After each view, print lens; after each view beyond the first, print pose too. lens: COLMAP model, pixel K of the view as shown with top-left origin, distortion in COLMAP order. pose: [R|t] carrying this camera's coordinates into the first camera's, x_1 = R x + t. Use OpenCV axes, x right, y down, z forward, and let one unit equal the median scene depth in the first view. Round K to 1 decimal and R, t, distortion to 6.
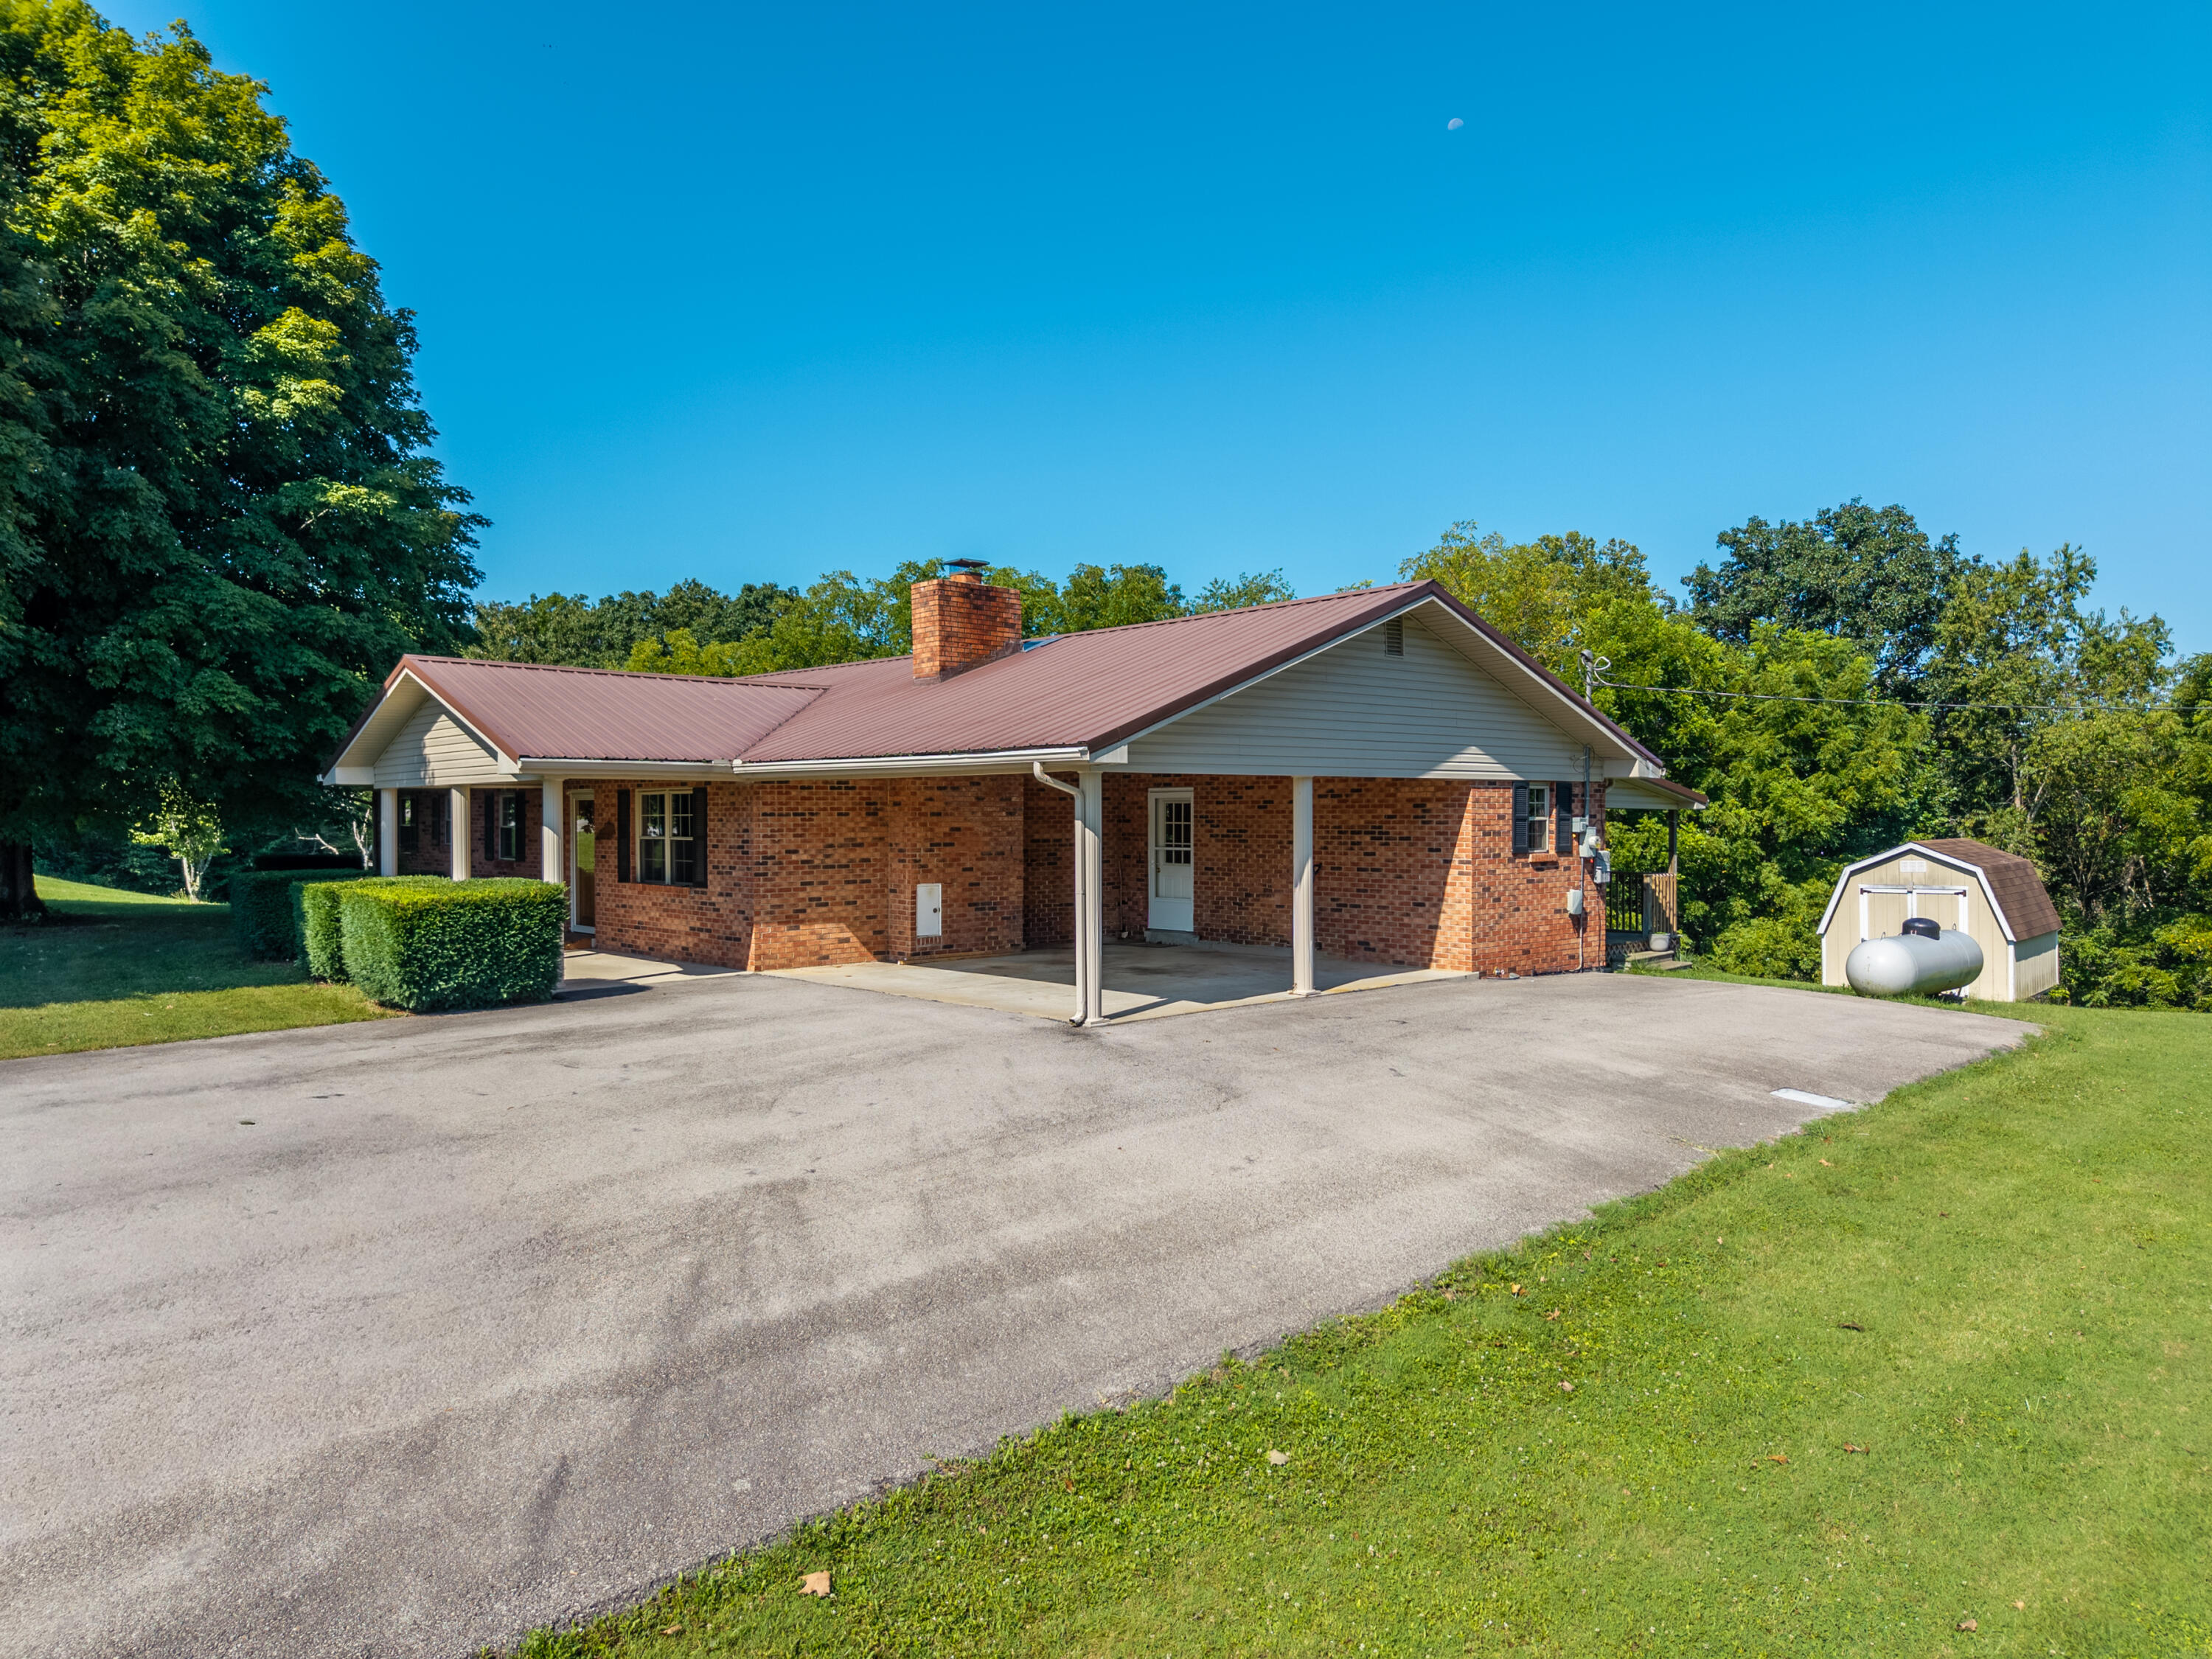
lens RADIAL K [[1483.8, 0, 1105.9], [0, 1483.8, 820.0], [0, 0, 1]] dist [0.026483, -0.032652]
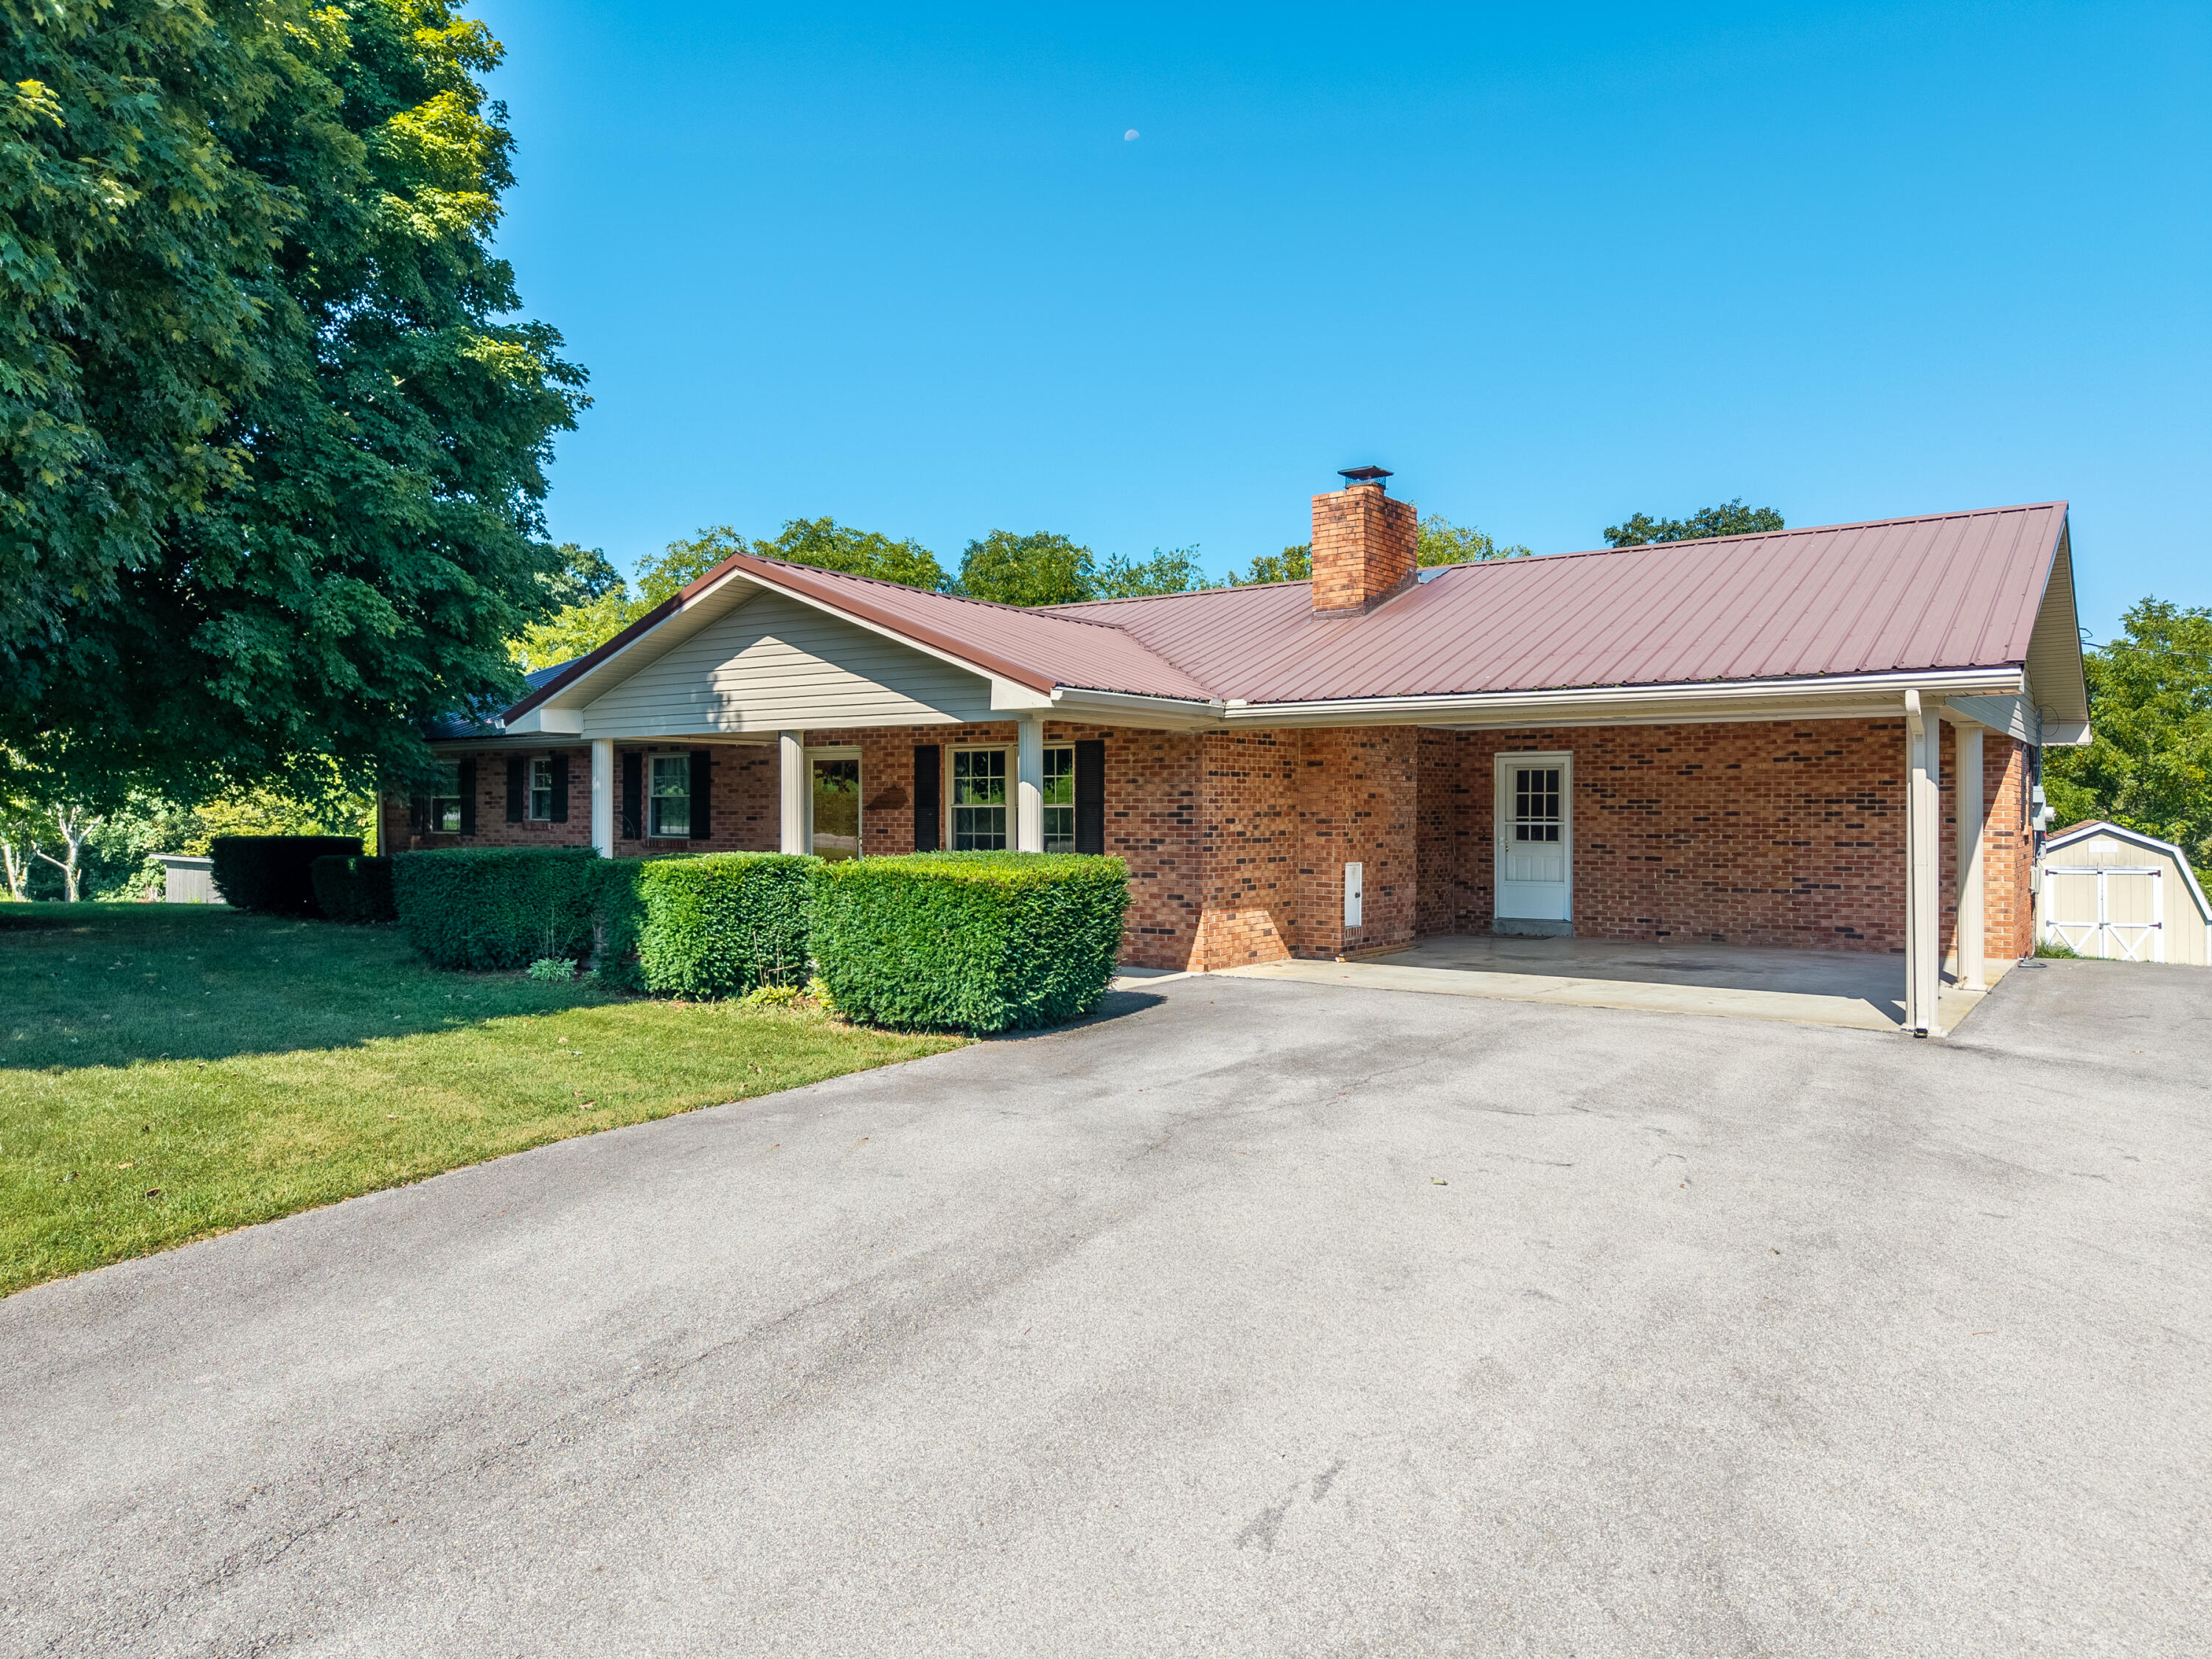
lens RADIAL K [[1490.9, 0, 1097.9], [0, 1490.9, 837.6], [0, 0, 1]] dist [0.019920, -0.021920]
pose [[0.981192, 0.000456, 0.193036, -0.420620], [-0.003236, 0.999896, 0.014085, 0.018691], [-0.193010, -0.014445, 0.981091, 0.226620]]
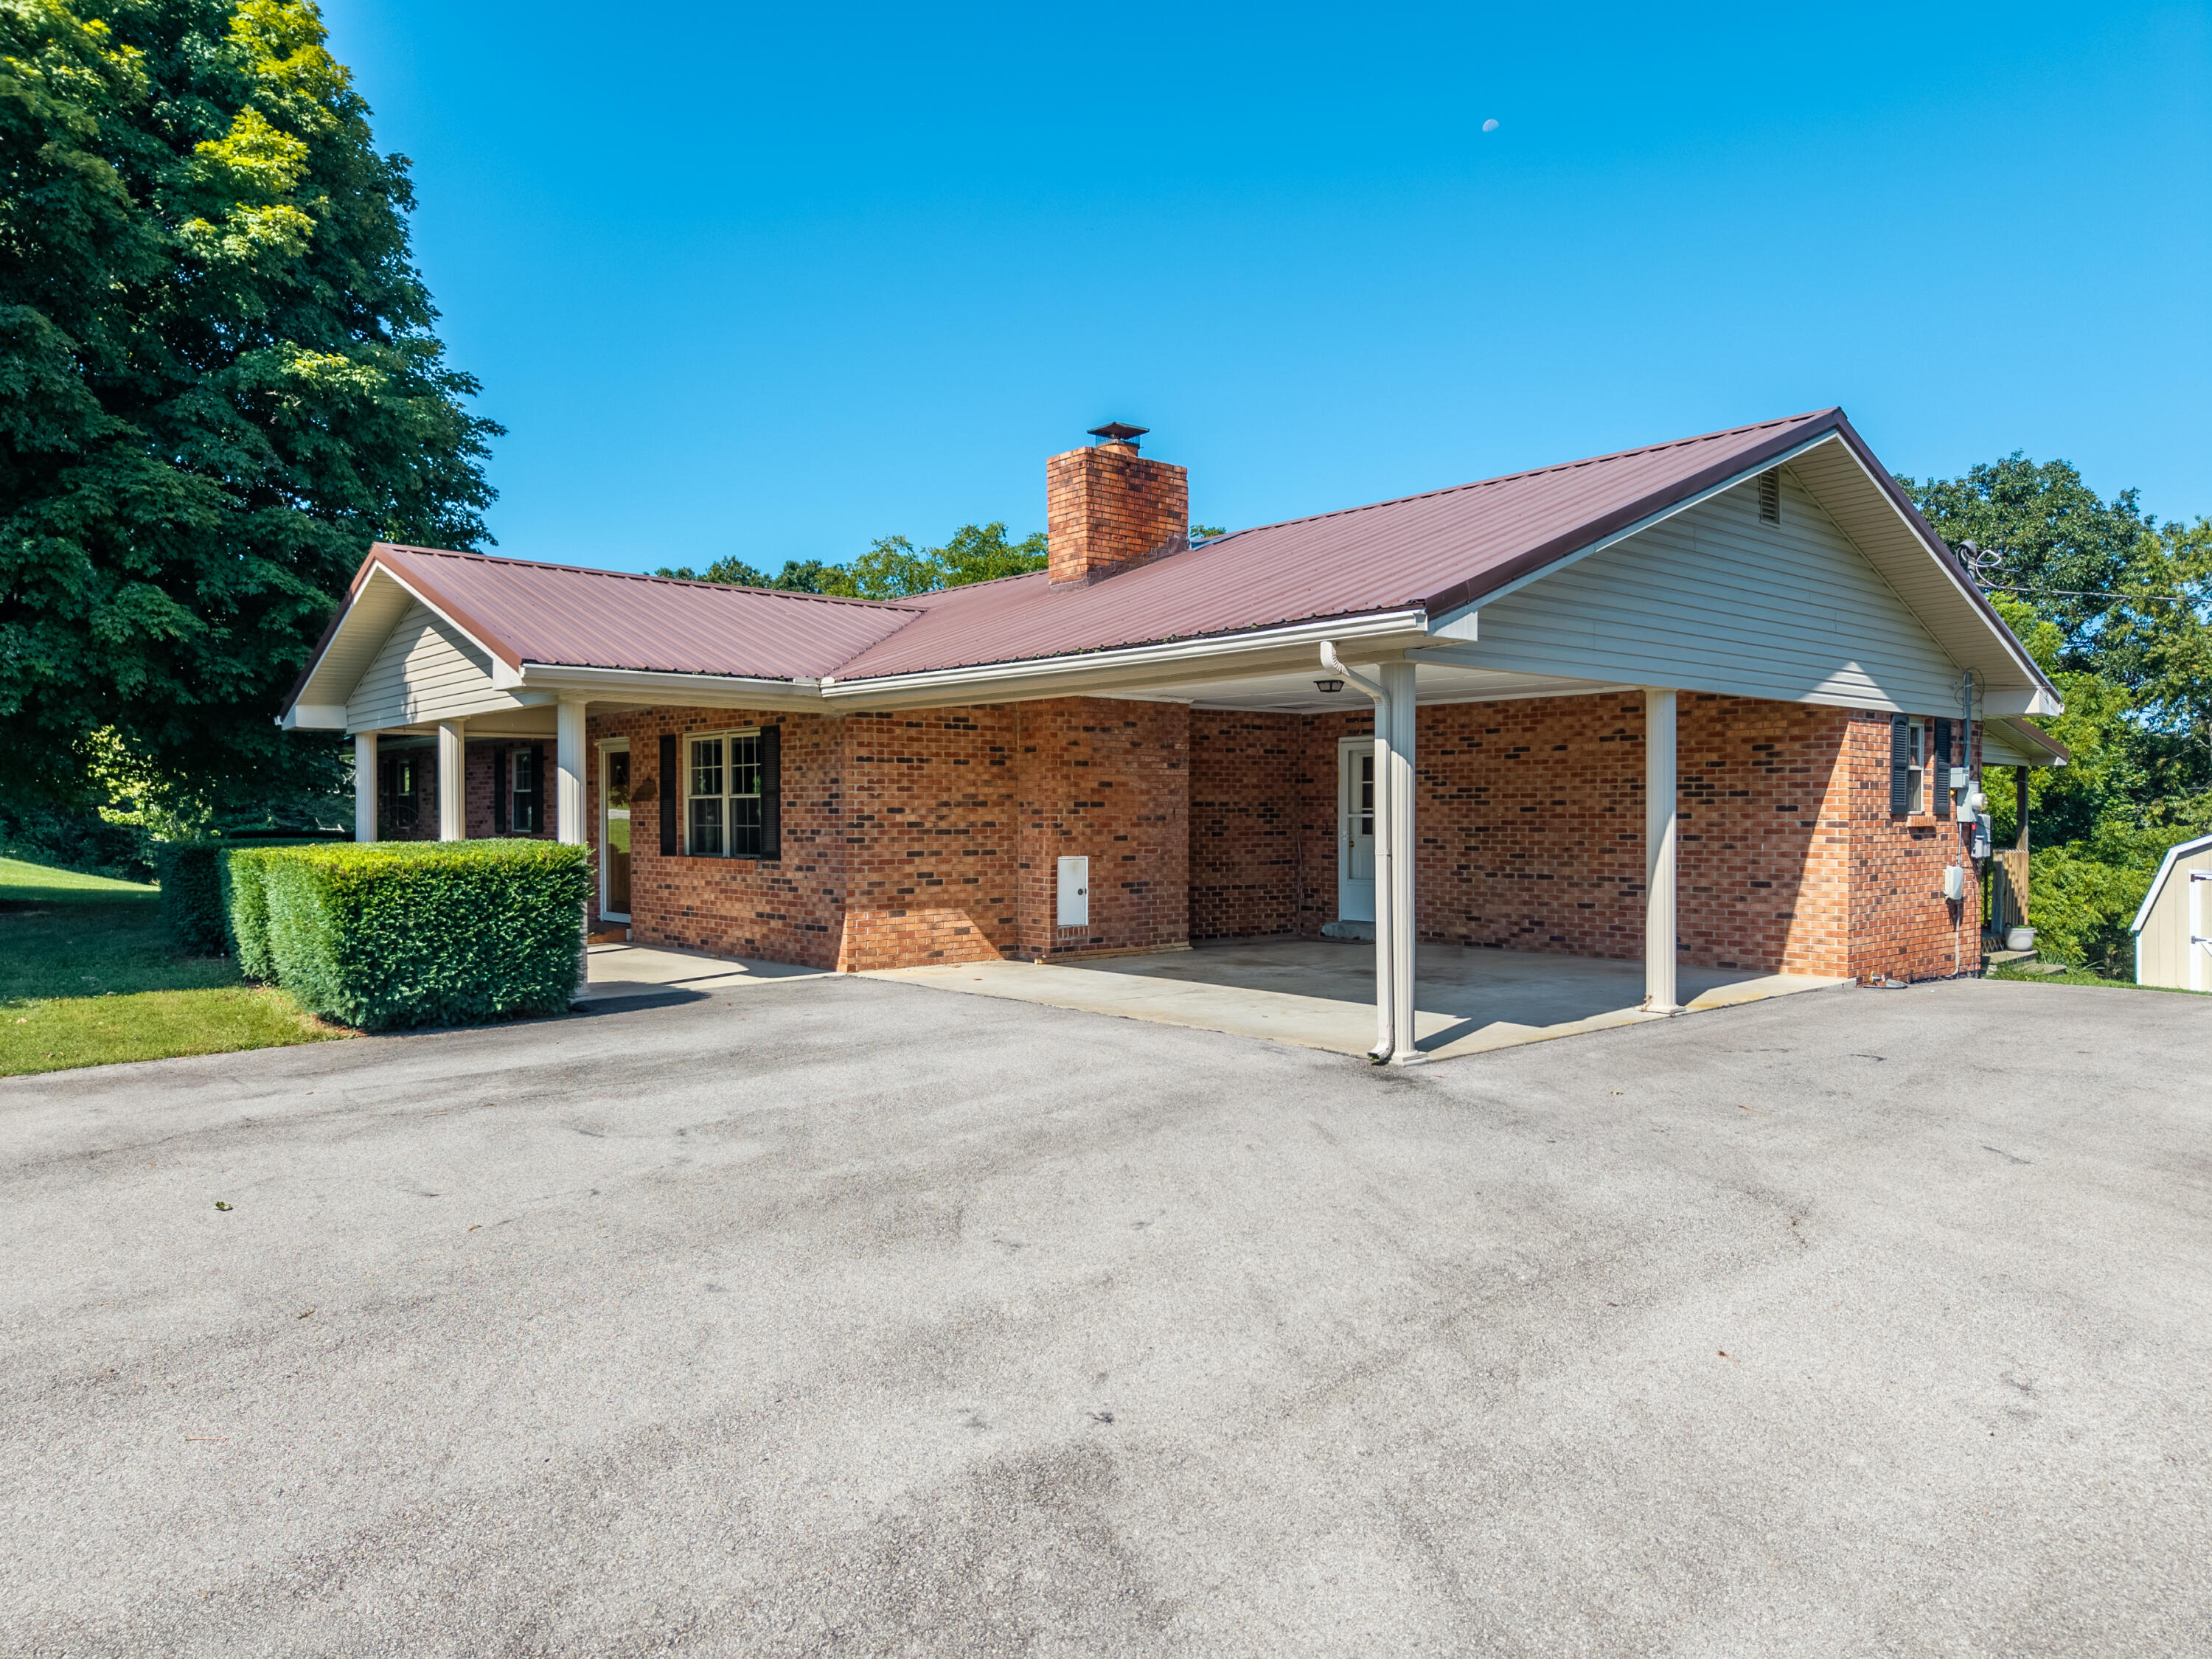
lens RADIAL K [[1489.9, 0, 1100.0], [0, 1489.9, 831.9], [0, 0, 1]] dist [0.031779, -0.032859]
pose [[0.999657, 0.001767, -0.026133, -0.087746], [-0.001566, 0.999969, 0.007731, 0.025343], [0.026146, -0.007688, 0.999629, 0.255106]]
